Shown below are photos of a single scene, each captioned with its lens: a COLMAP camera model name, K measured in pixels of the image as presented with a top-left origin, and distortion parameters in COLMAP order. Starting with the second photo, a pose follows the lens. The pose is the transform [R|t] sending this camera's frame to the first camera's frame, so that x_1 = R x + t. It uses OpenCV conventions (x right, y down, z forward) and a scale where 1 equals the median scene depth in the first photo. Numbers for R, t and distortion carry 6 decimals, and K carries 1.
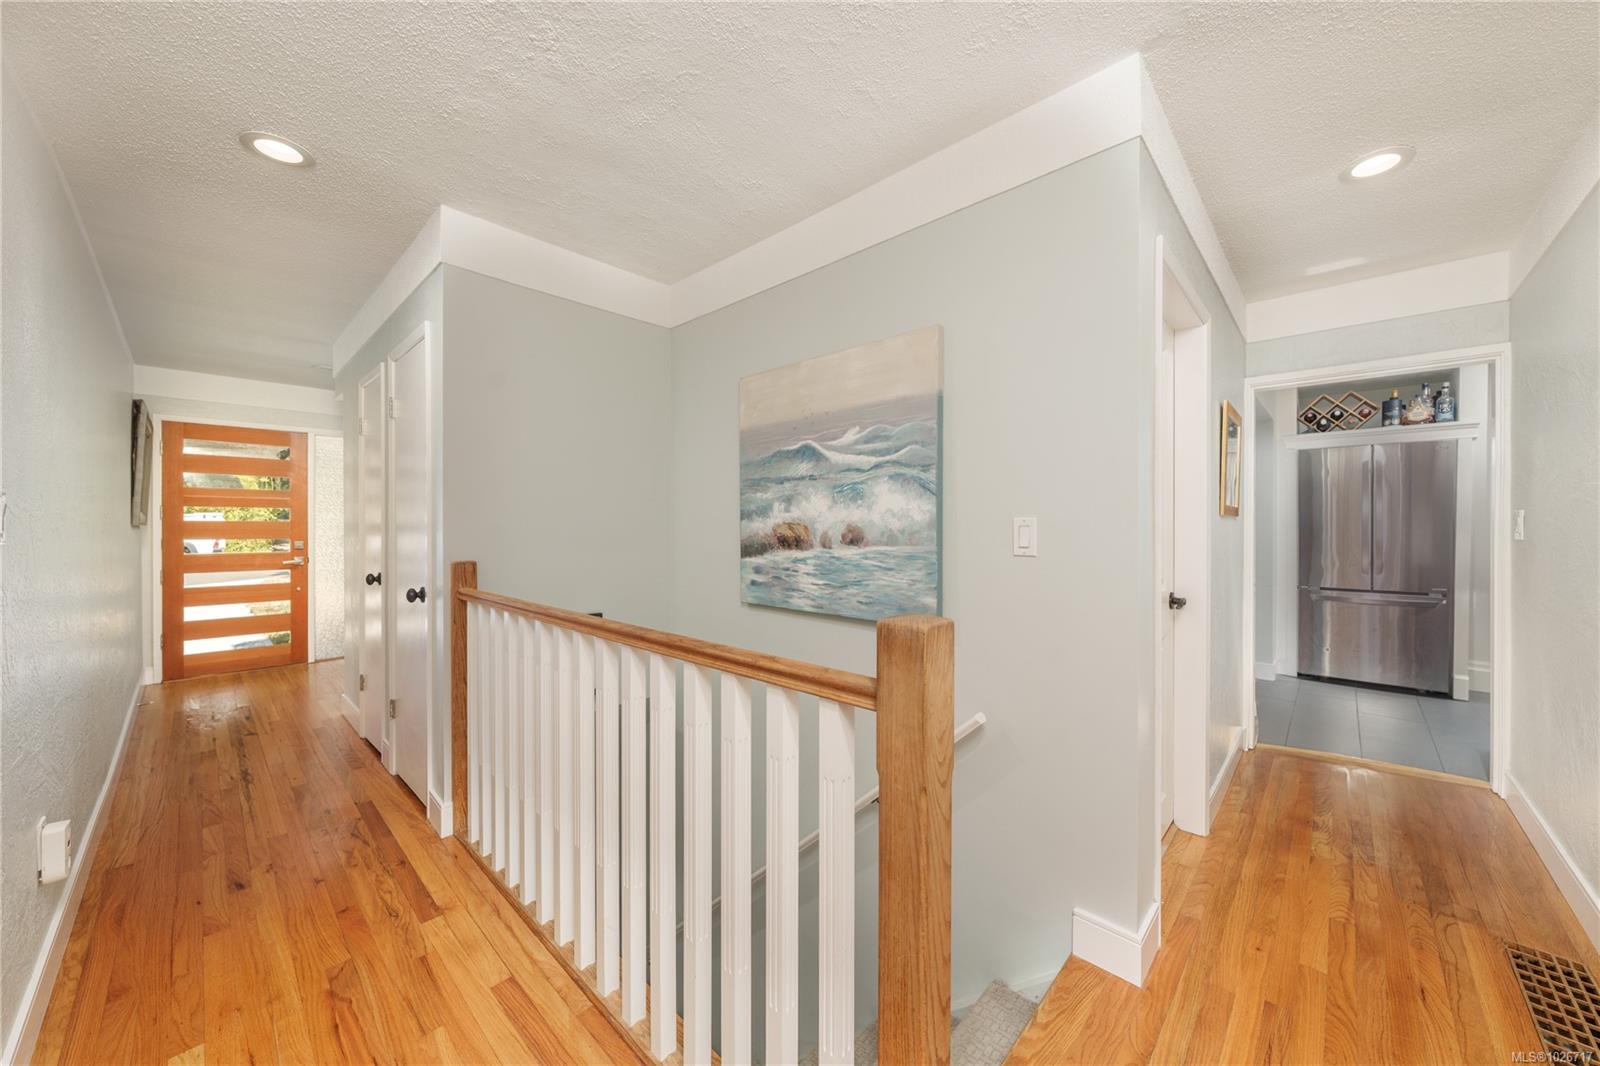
lens RADIAL K [[594.1, 0, 800.1], [0, 594.1, 540.6], [0, 0, 1]] dist [-0.001062, 0.000300]
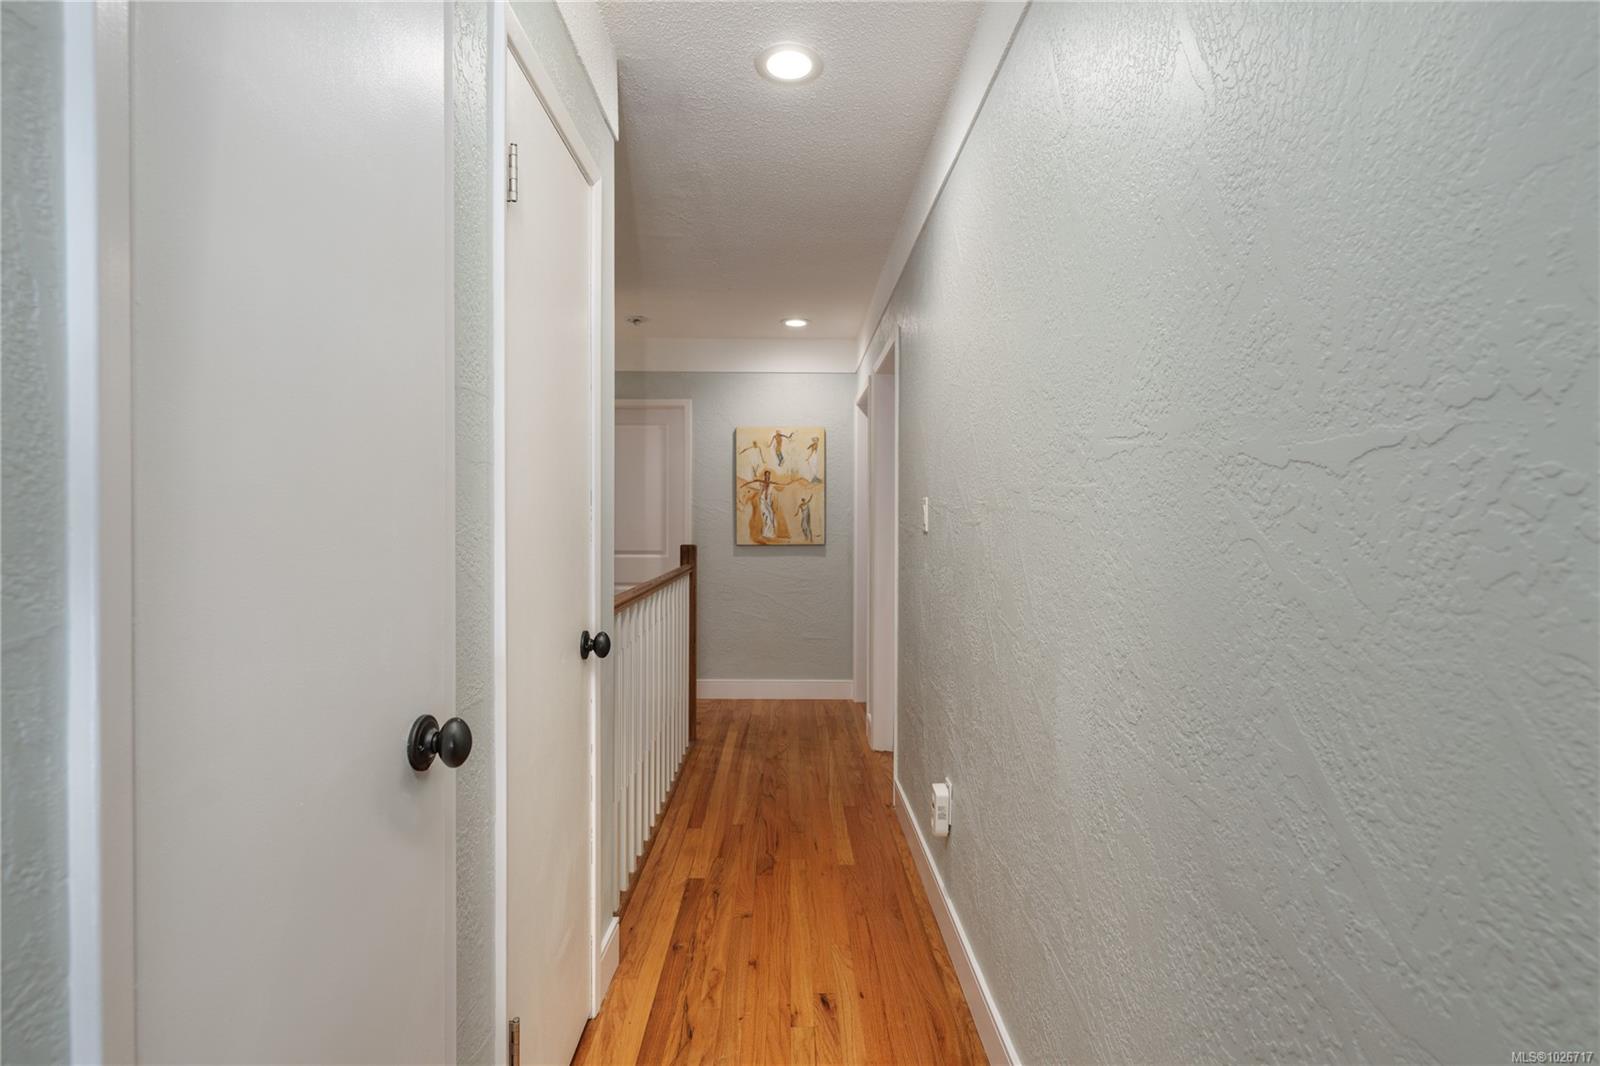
lens RADIAL K [[783.2, 0, 799.6], [0, 783.2, 527.0], [0, 0, 1]] dist [-0.000046, -0.000003]
pose [[-0.715775, -0.004258, 0.698318, -1.830978], [0.017619, 0.999553, 0.024155, -0.056532], [-0.698108, 0.029593, -0.715380, 1.948056]]
